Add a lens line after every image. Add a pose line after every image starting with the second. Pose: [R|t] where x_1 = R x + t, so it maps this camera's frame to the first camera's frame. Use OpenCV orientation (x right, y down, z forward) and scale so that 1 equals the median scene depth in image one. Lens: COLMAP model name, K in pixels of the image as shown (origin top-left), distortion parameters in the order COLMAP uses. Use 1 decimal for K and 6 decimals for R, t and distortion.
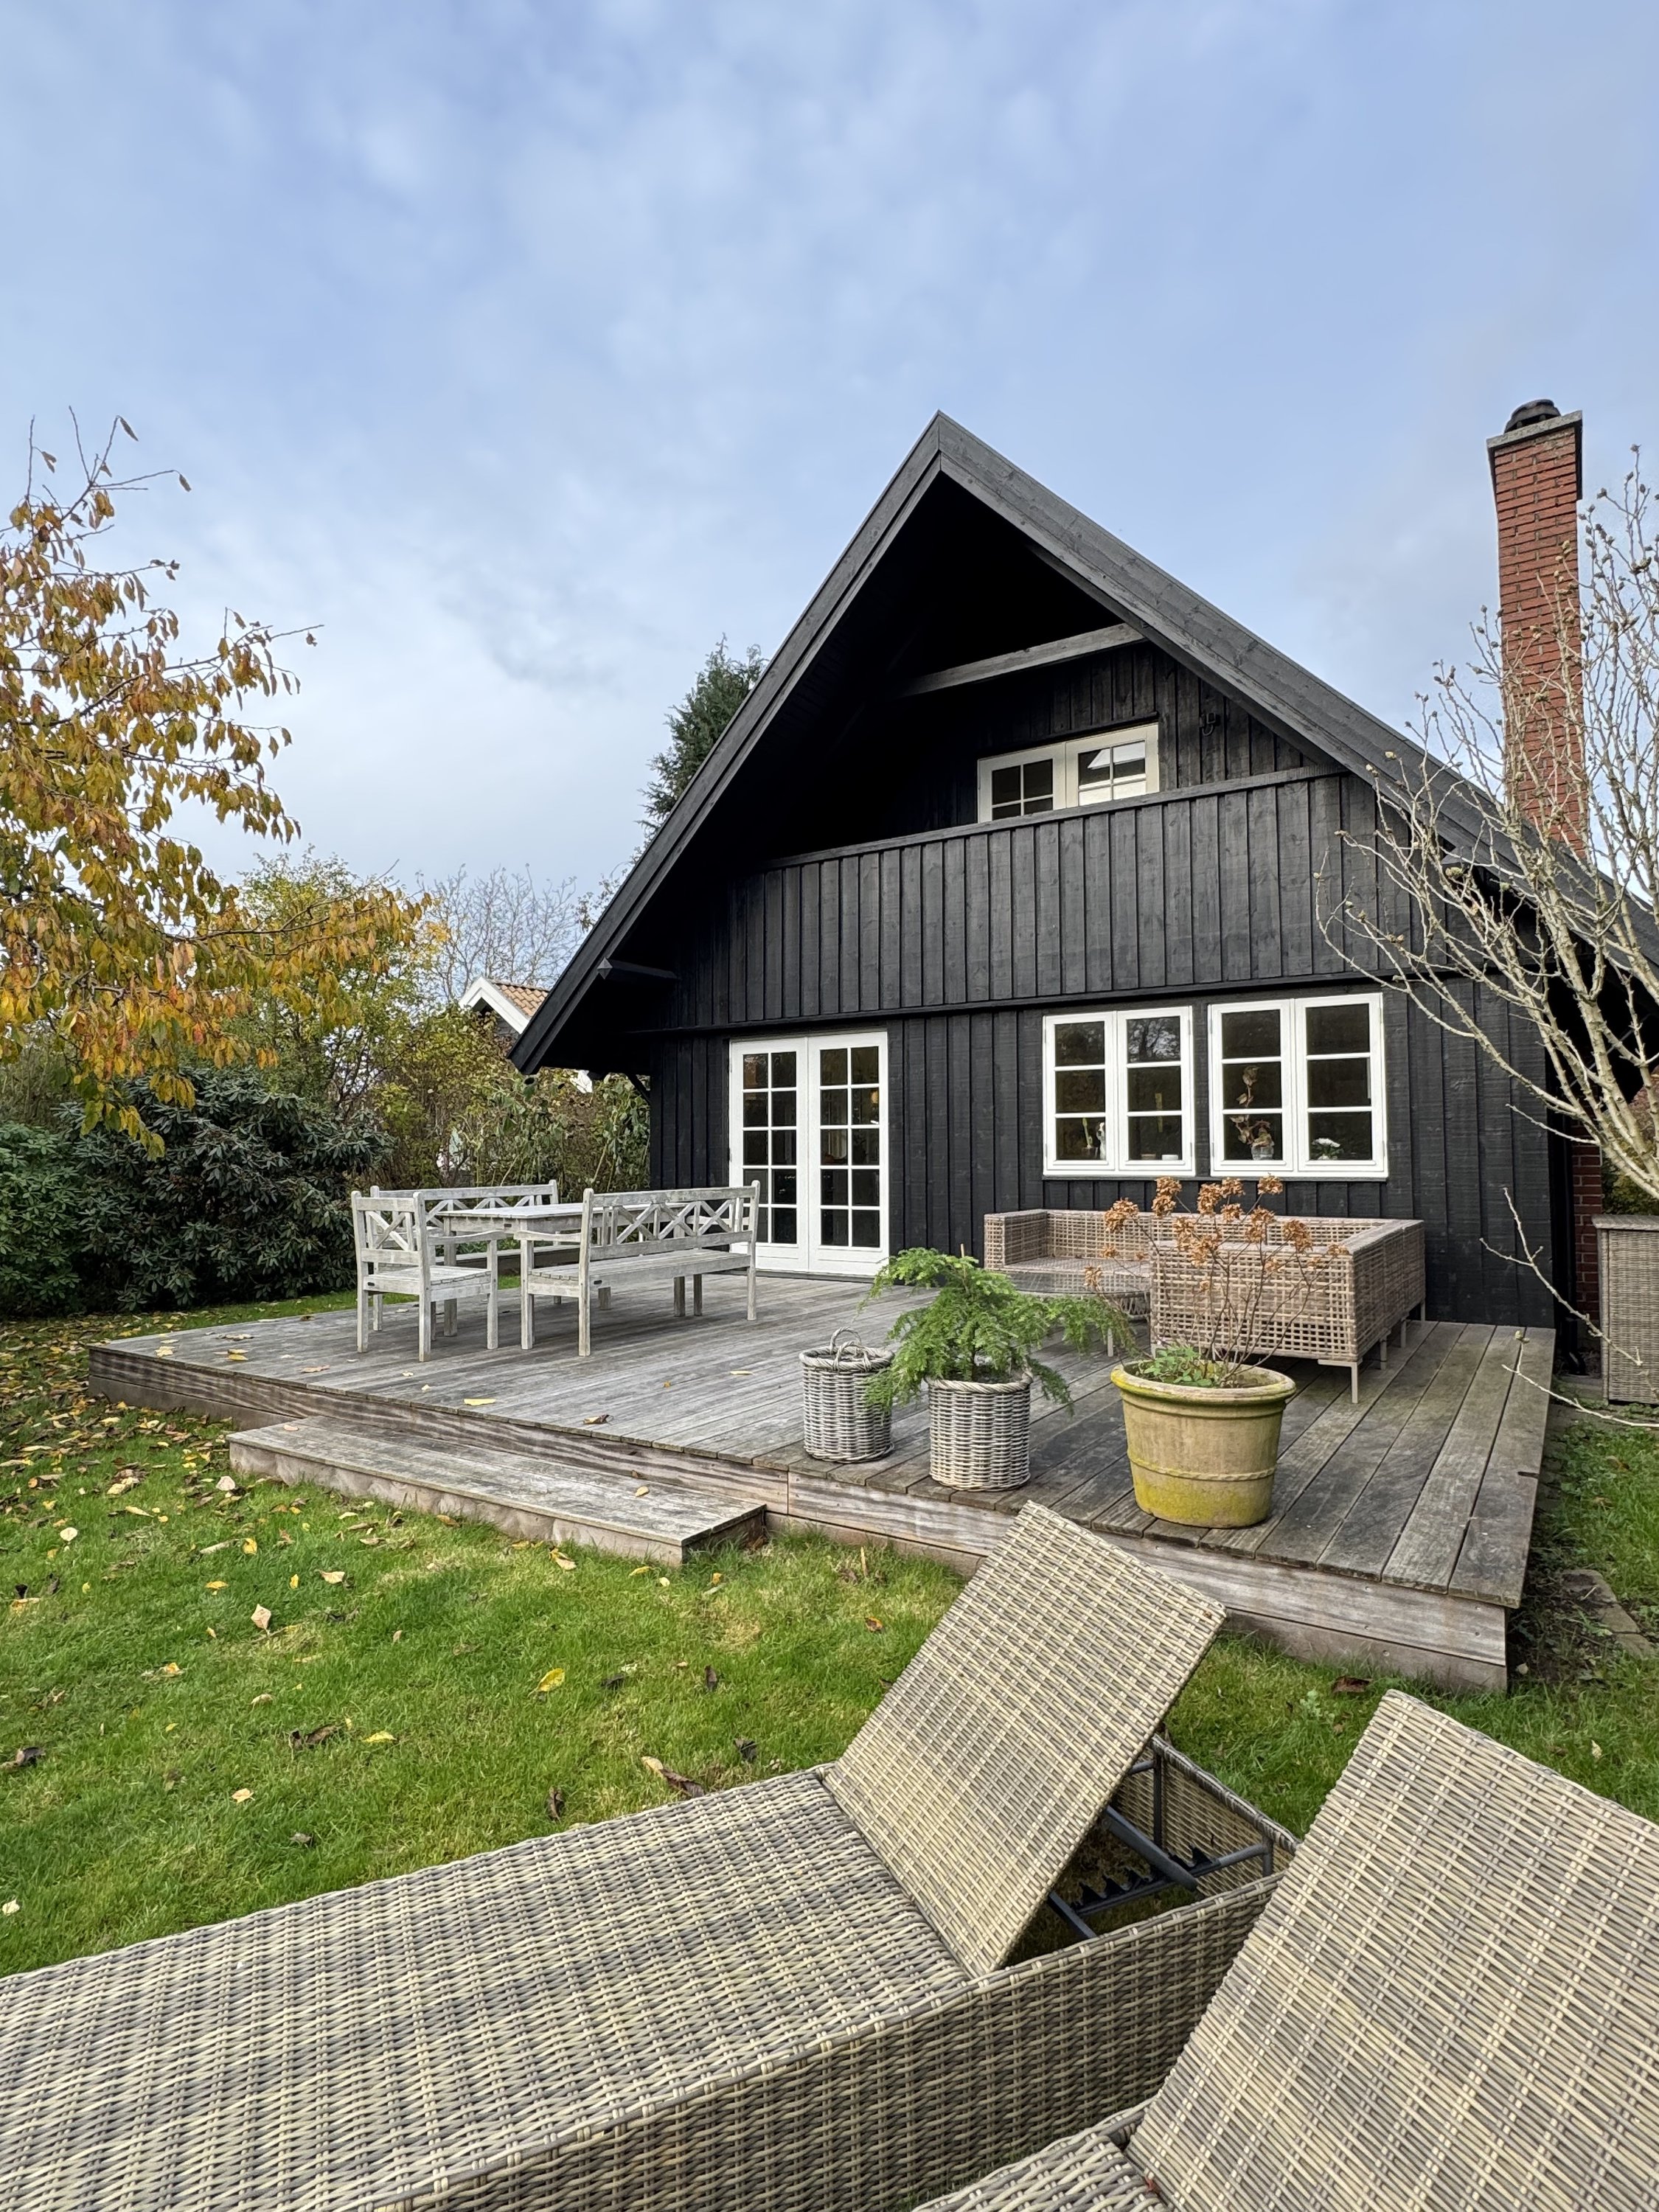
lens RADIAL K [[1154.5, 0, 828.9], [0, 1154.5, 1113.8], [0, 0, 1]] dist [-0.005062, -0.000717]
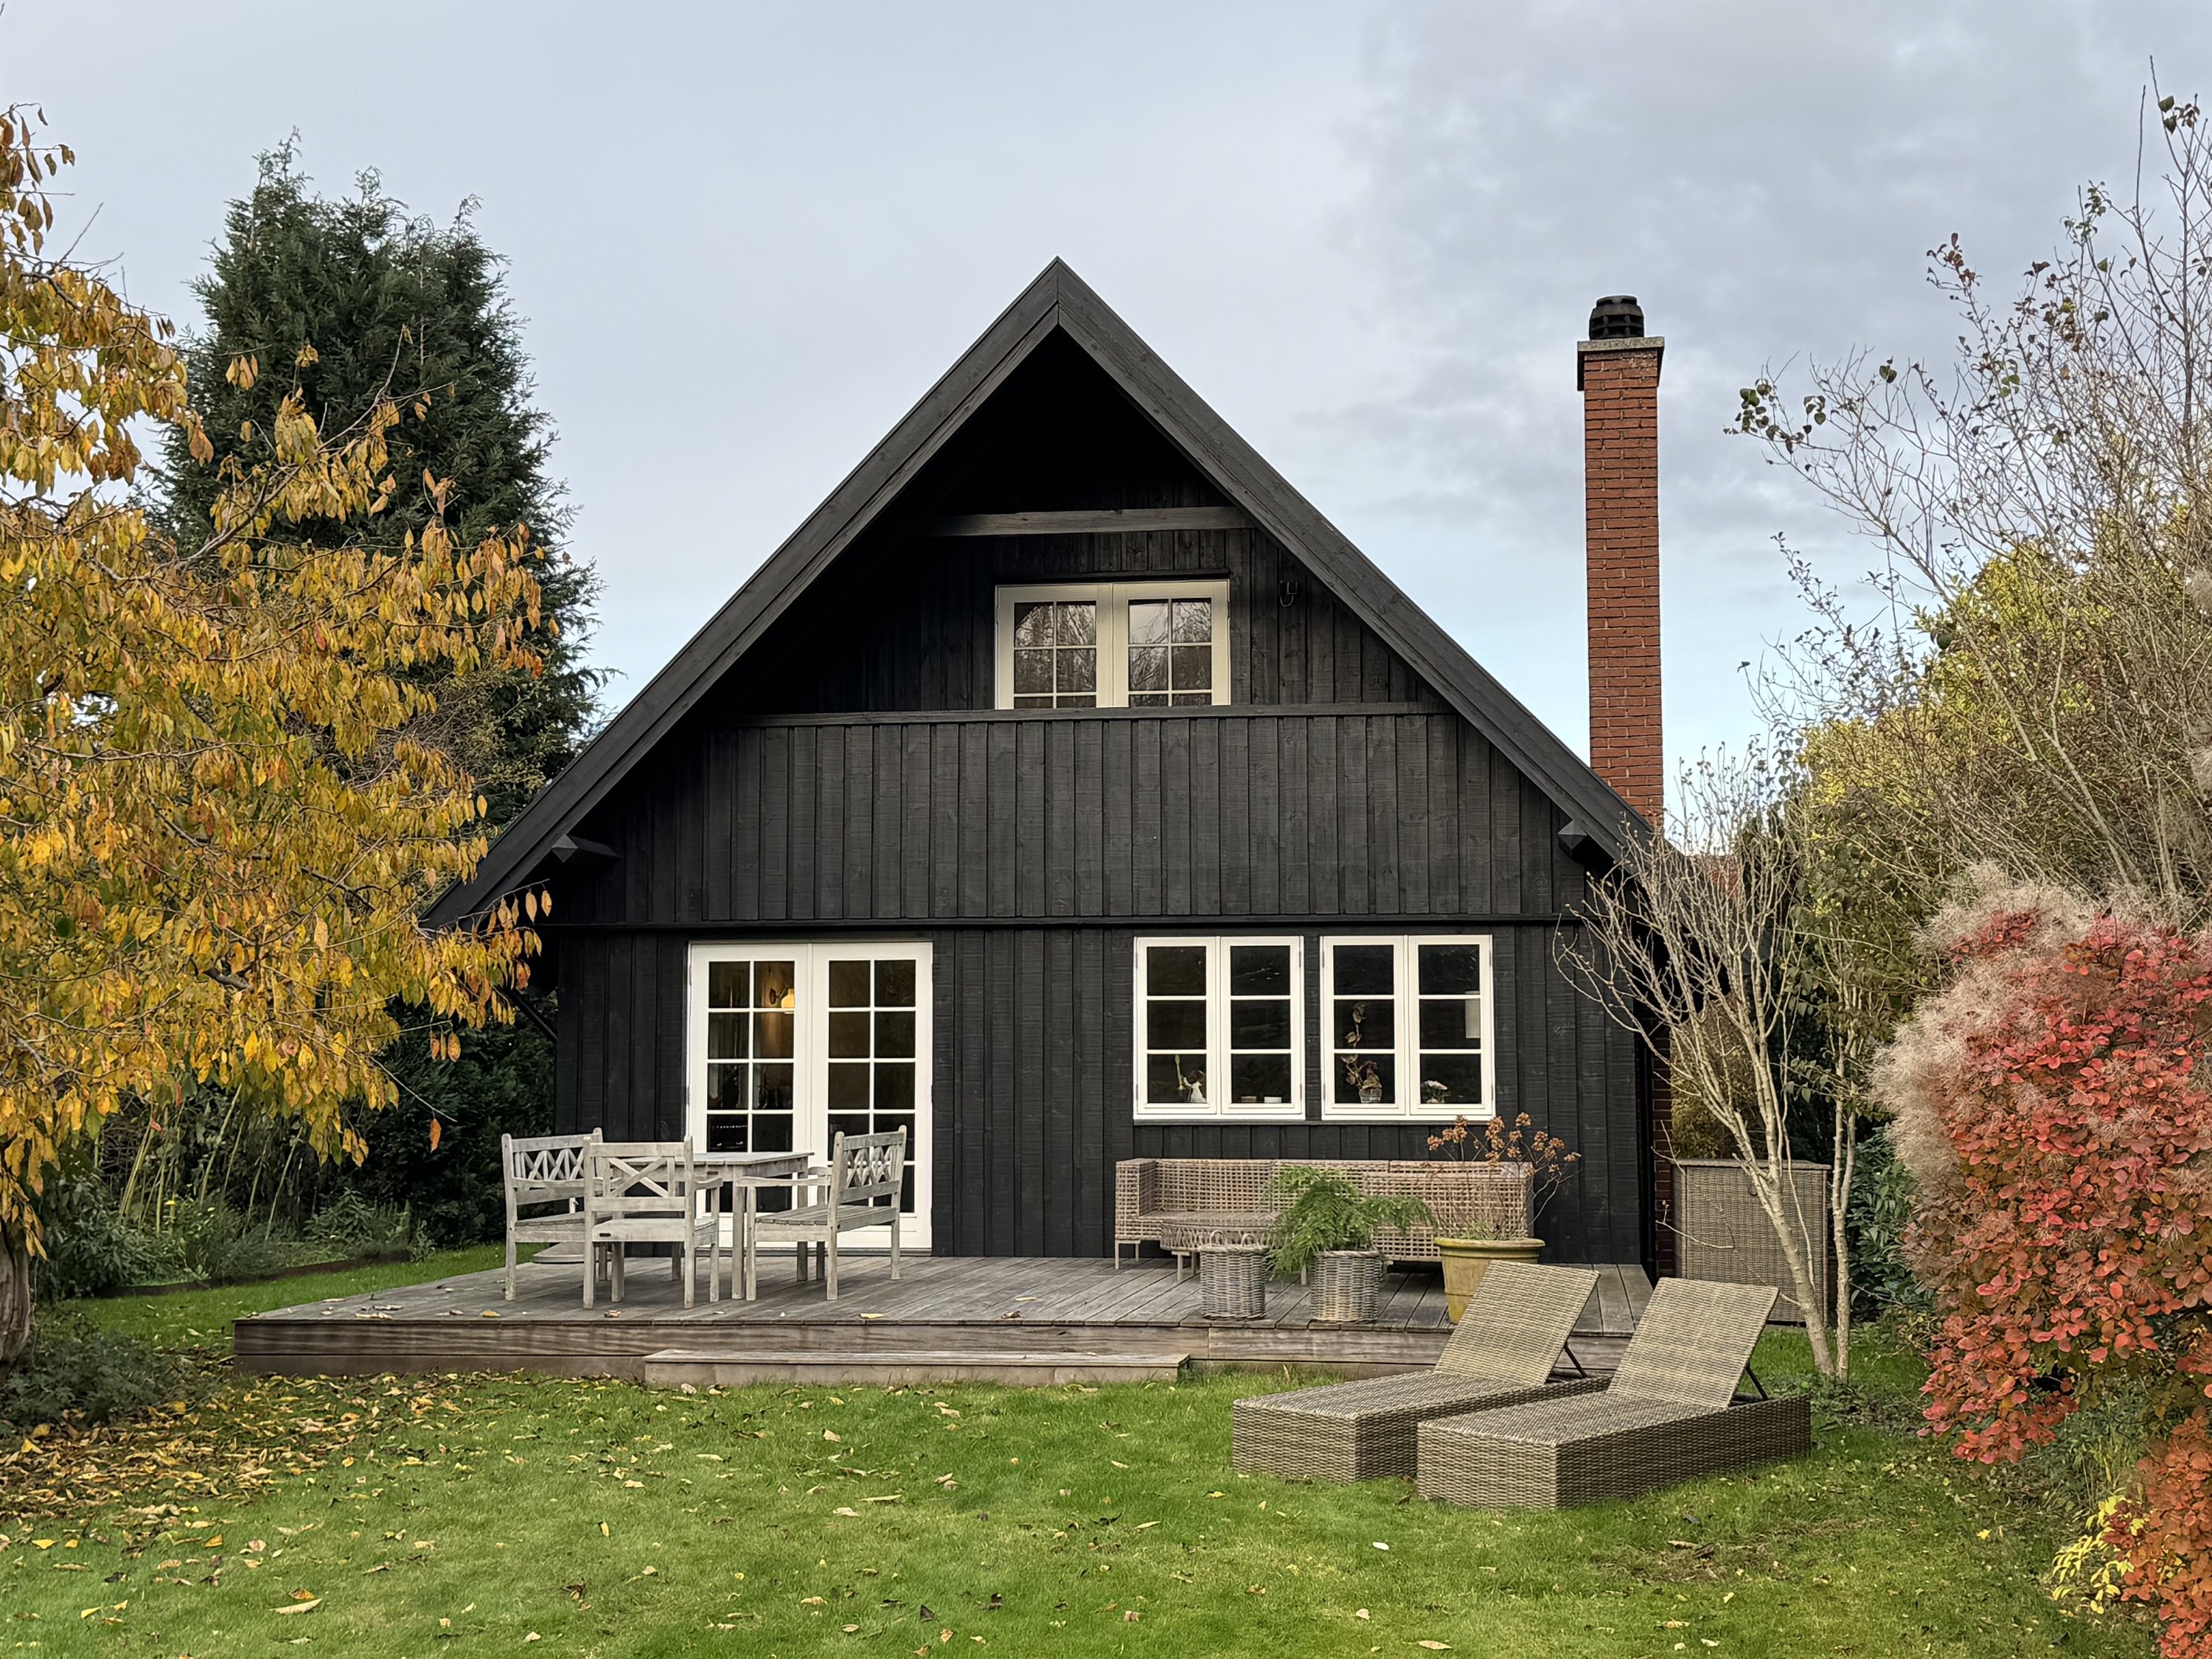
lens RADIAL K [[3016.7, 0, 1104.7], [0, 3016.7, 827.7], [0, 0, 1]] dist [0.096443, 0.000000]
pose [[0.908592, 0.038912, 0.415868, -0.824426], [-0.018078, 0.998382, -0.053921, -0.045779], [-0.417293, 0.041474, 0.907825, -1.114825]]
